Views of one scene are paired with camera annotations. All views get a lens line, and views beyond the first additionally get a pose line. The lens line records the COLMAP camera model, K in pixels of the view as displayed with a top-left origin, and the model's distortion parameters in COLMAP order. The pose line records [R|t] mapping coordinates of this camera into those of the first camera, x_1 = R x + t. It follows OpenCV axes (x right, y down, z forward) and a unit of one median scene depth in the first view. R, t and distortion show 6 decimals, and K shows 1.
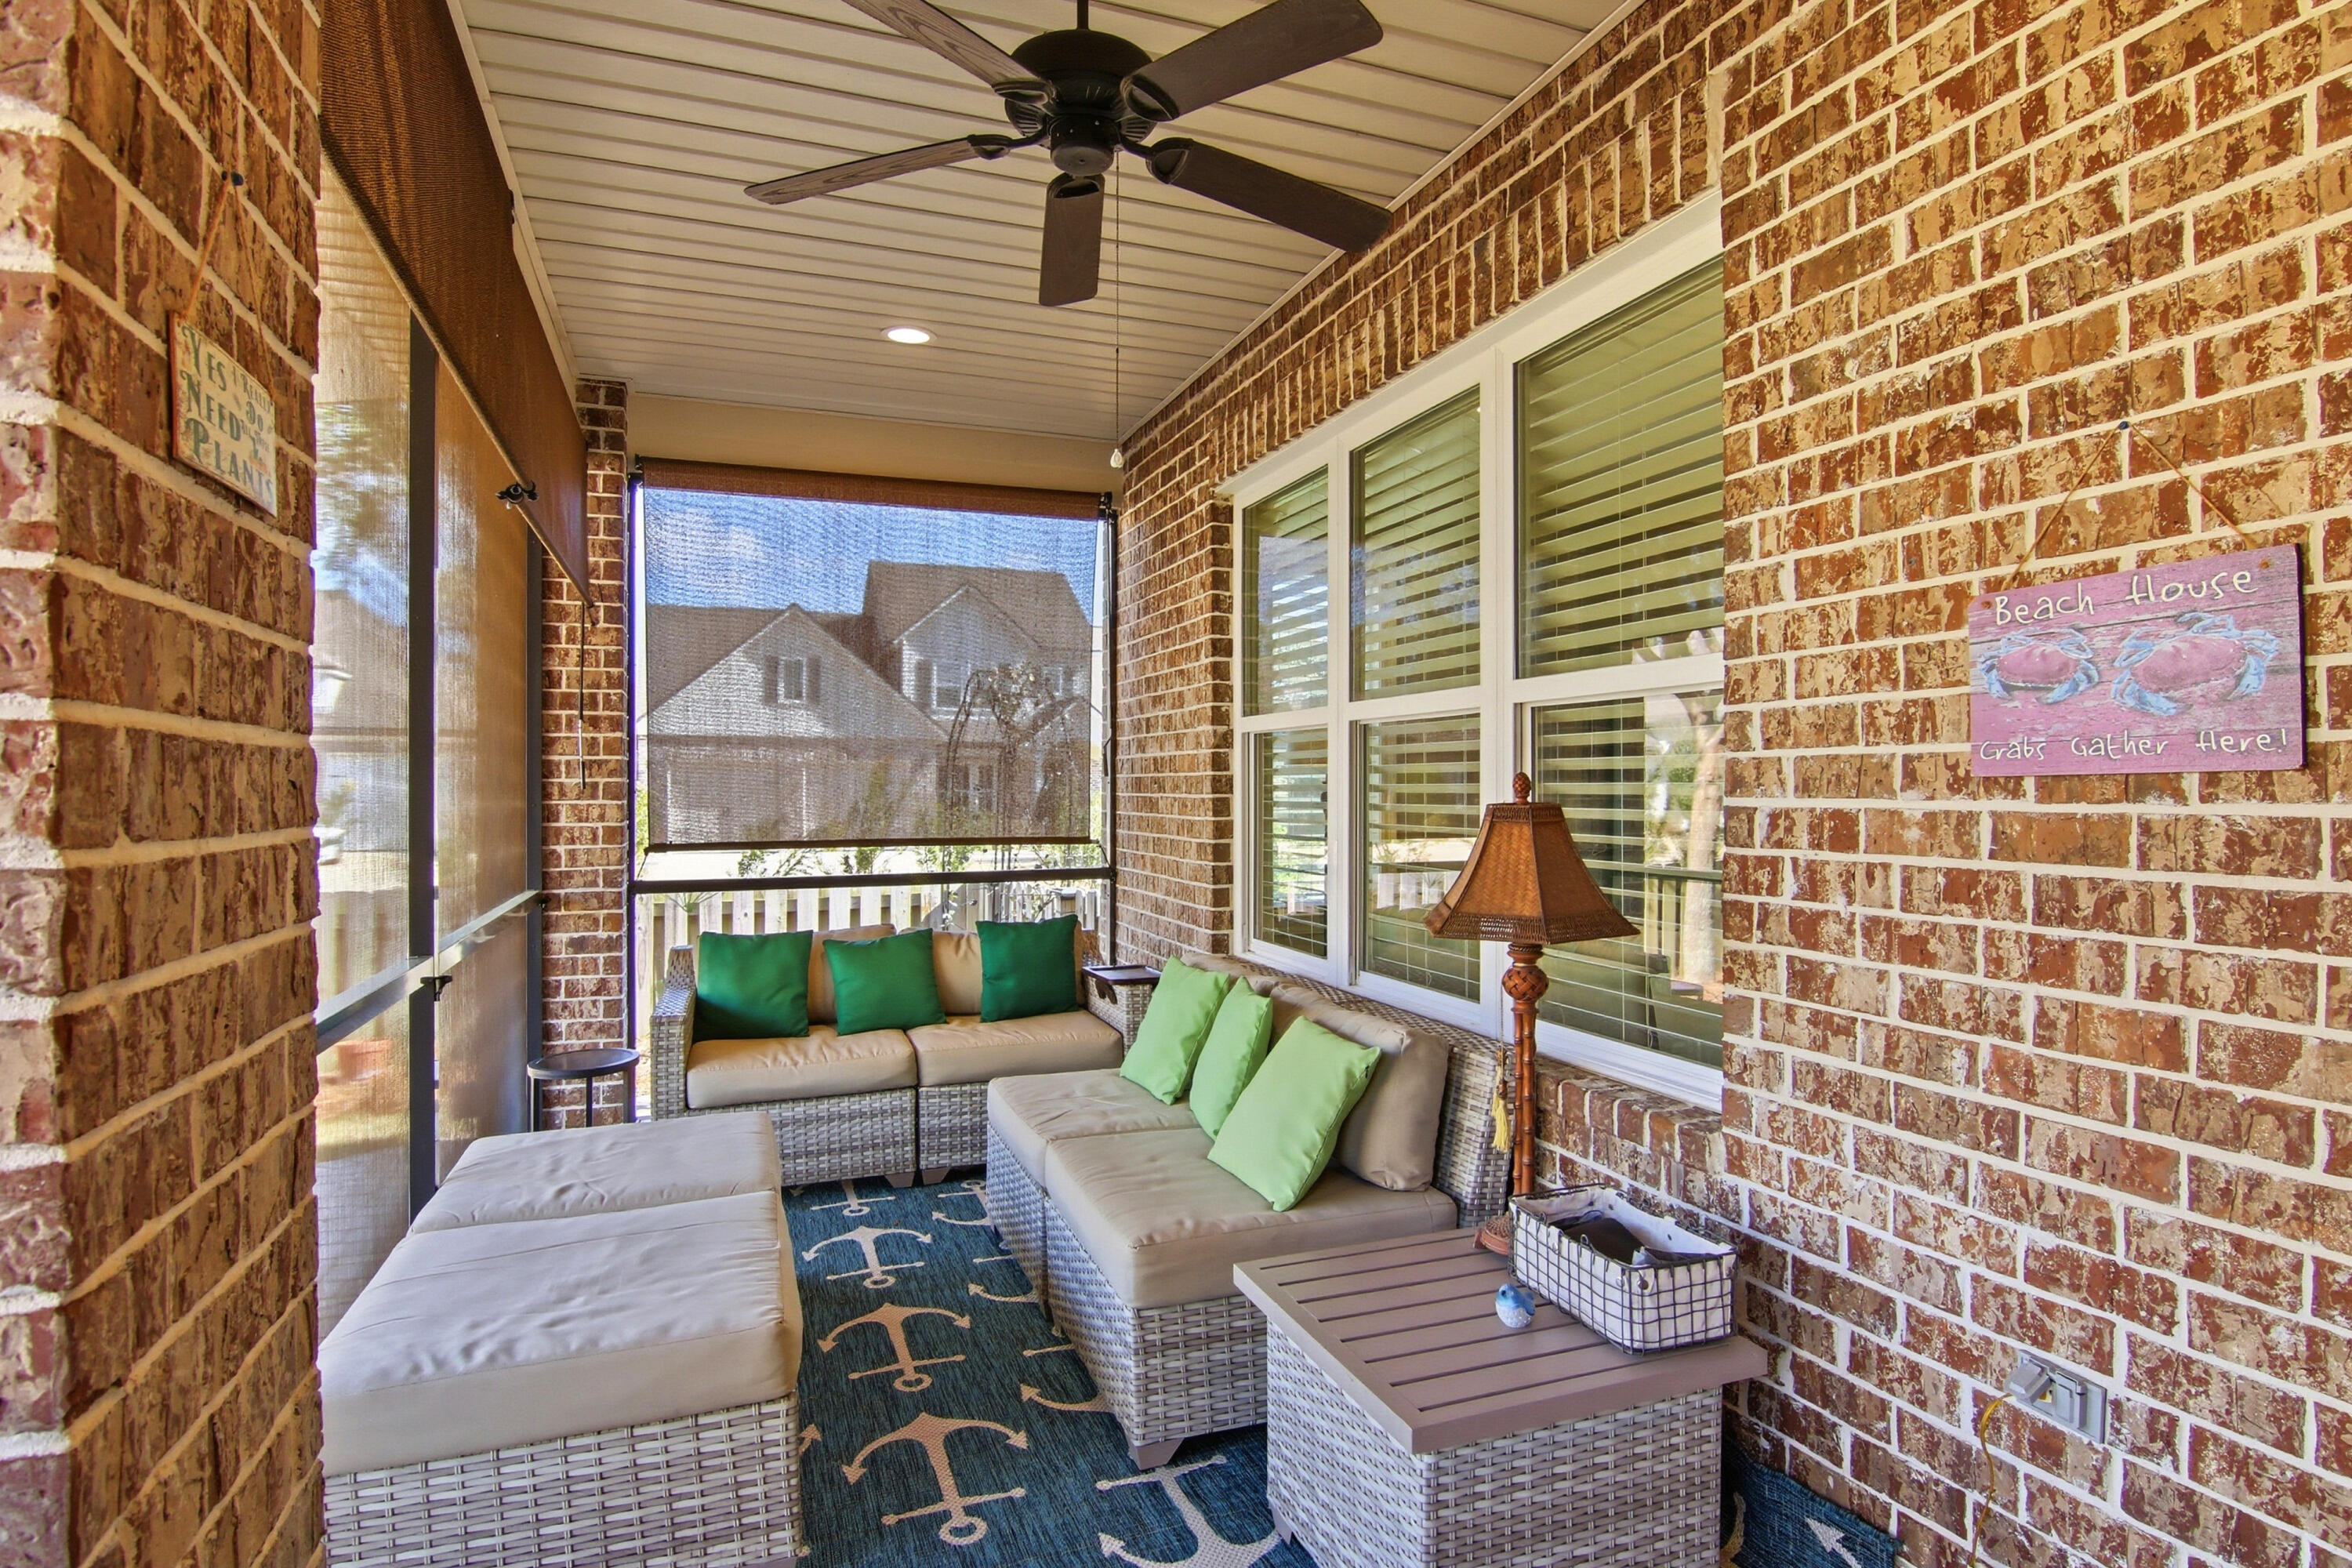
lens RADIAL K [[1251.2, 0, 1176.0], [0, 1251.2, 784.0], [0, 0, 1]] dist [-0.003681, -0.000681]
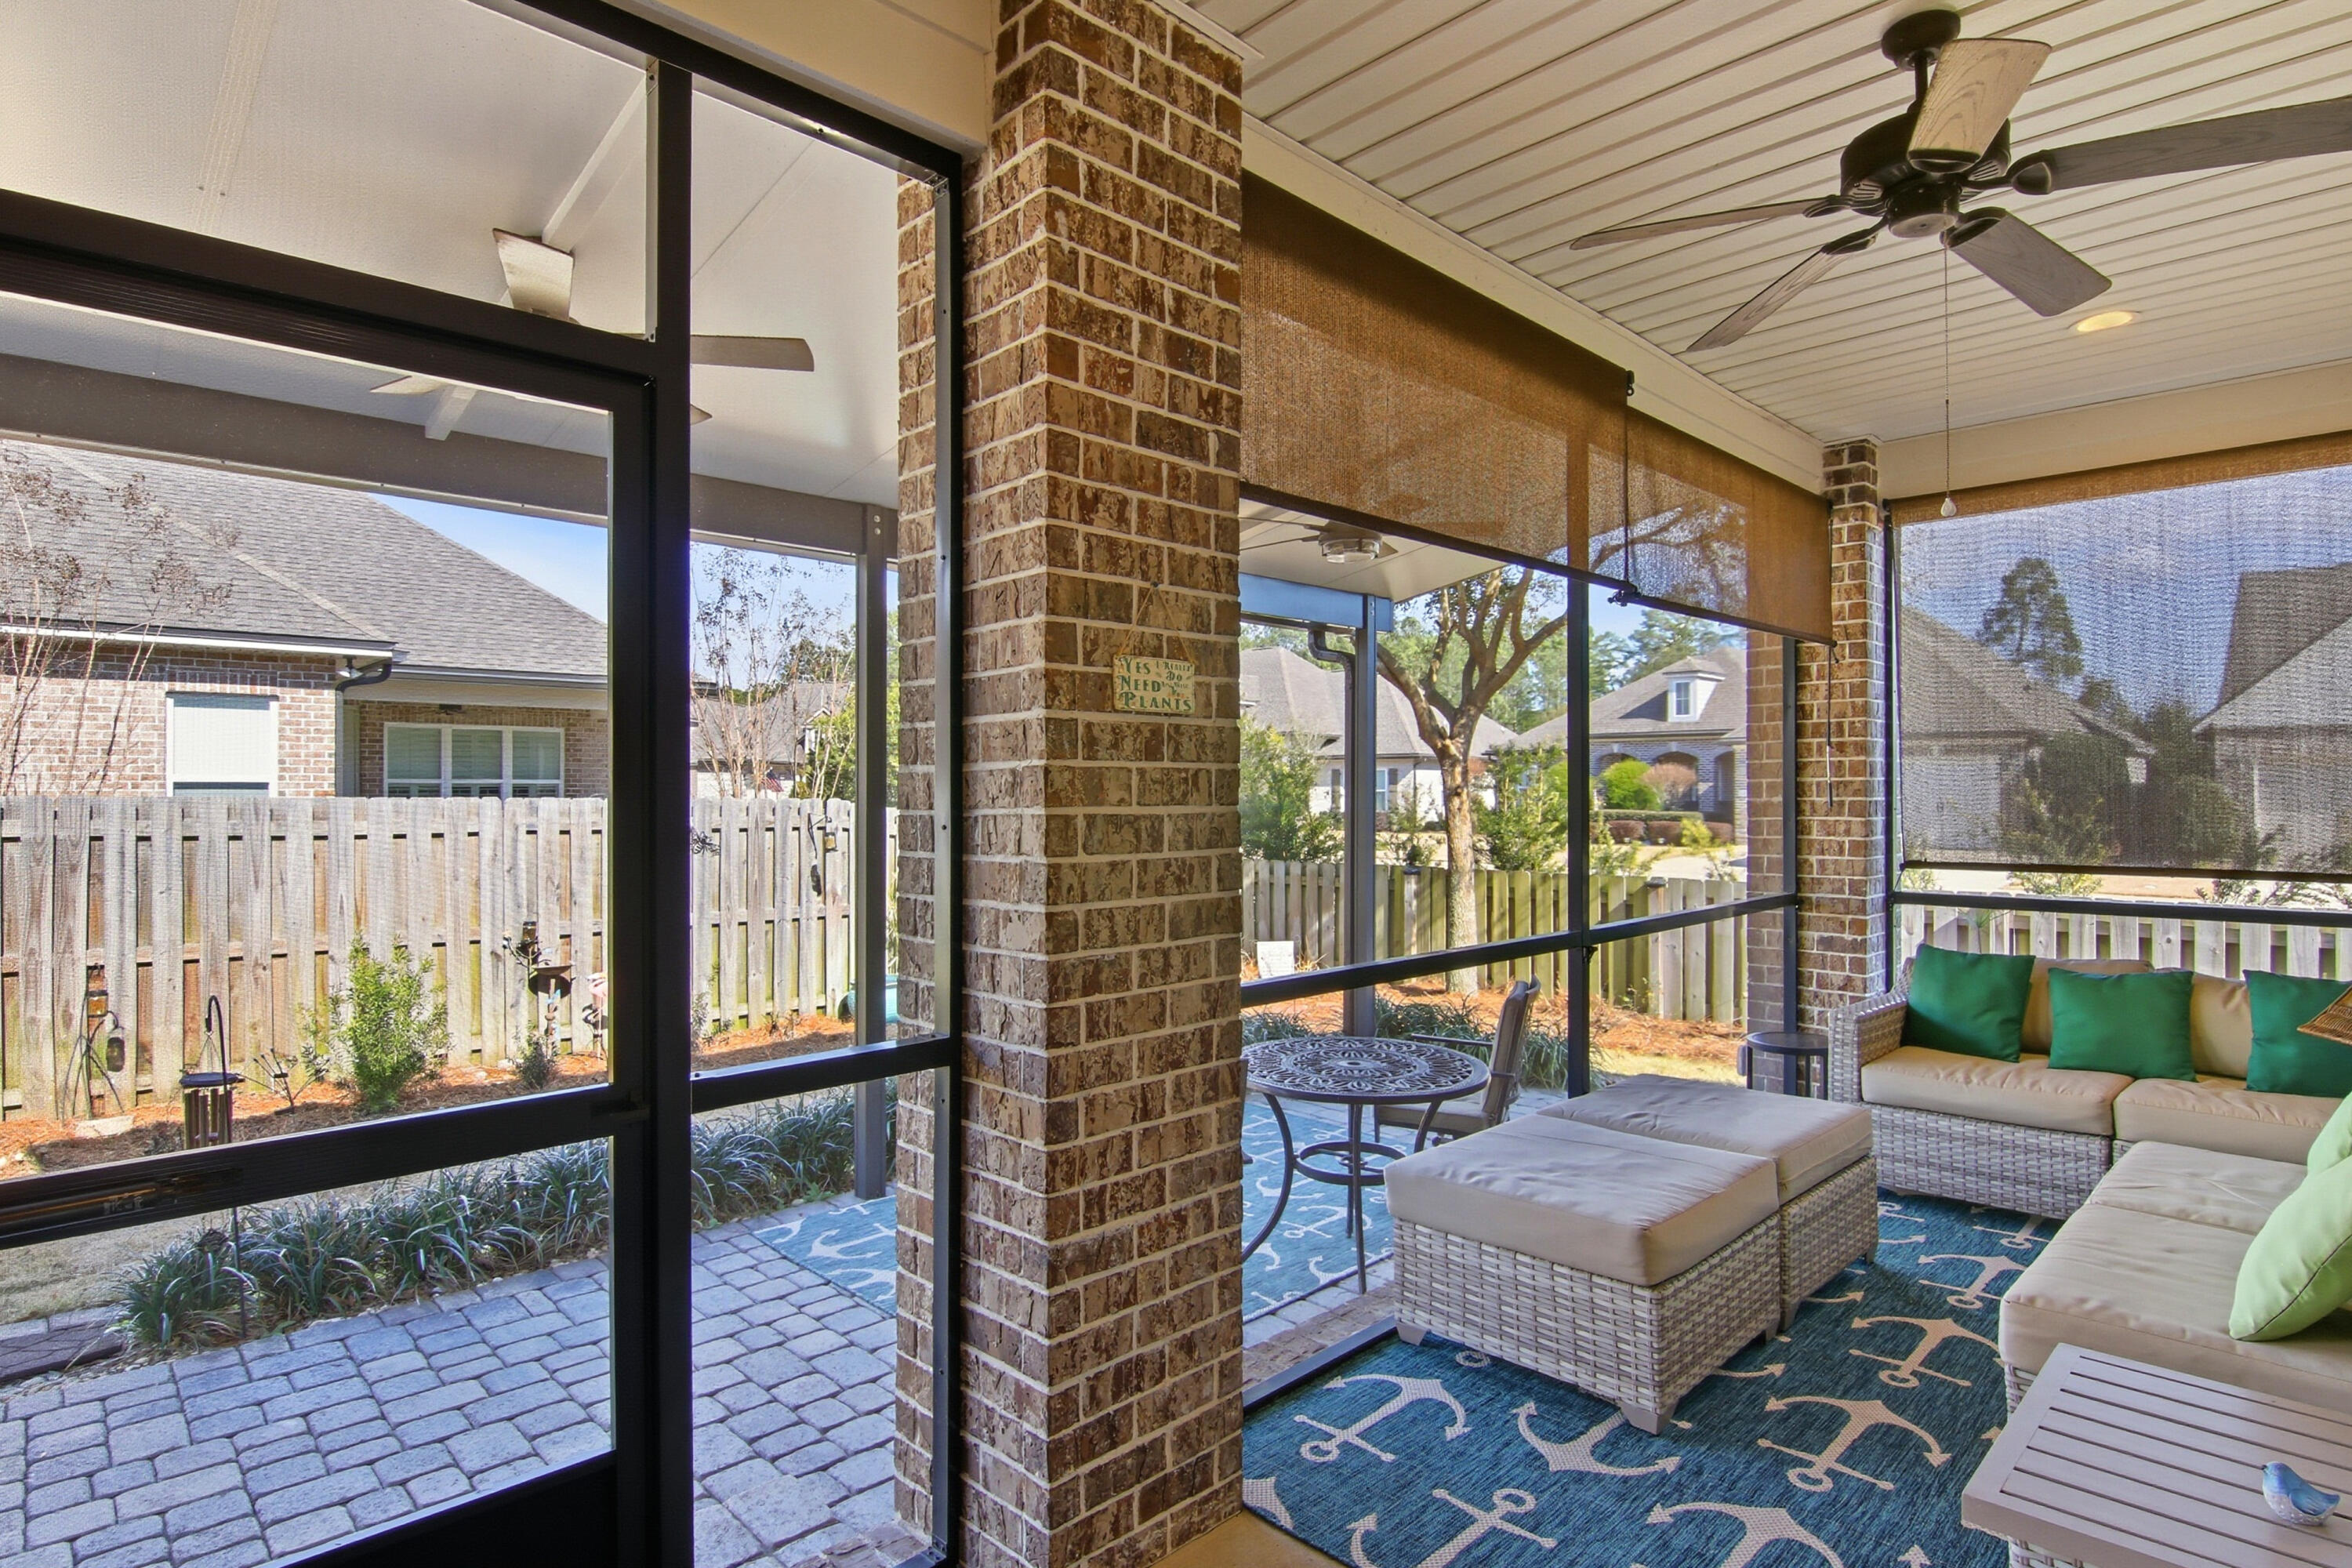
lens RADIAL K [[1208.1, 0, 1187.0], [0, 1208.1, 779.7], [0, 0, 1]] dist [-0.001001, -0.015583]
pose [[0.410533, -0.005439, -0.911830, 0.286307], [0.003735, 0.999984, -0.004283, -0.018174], [0.911838, -0.001647, 0.410546, 0.016329]]
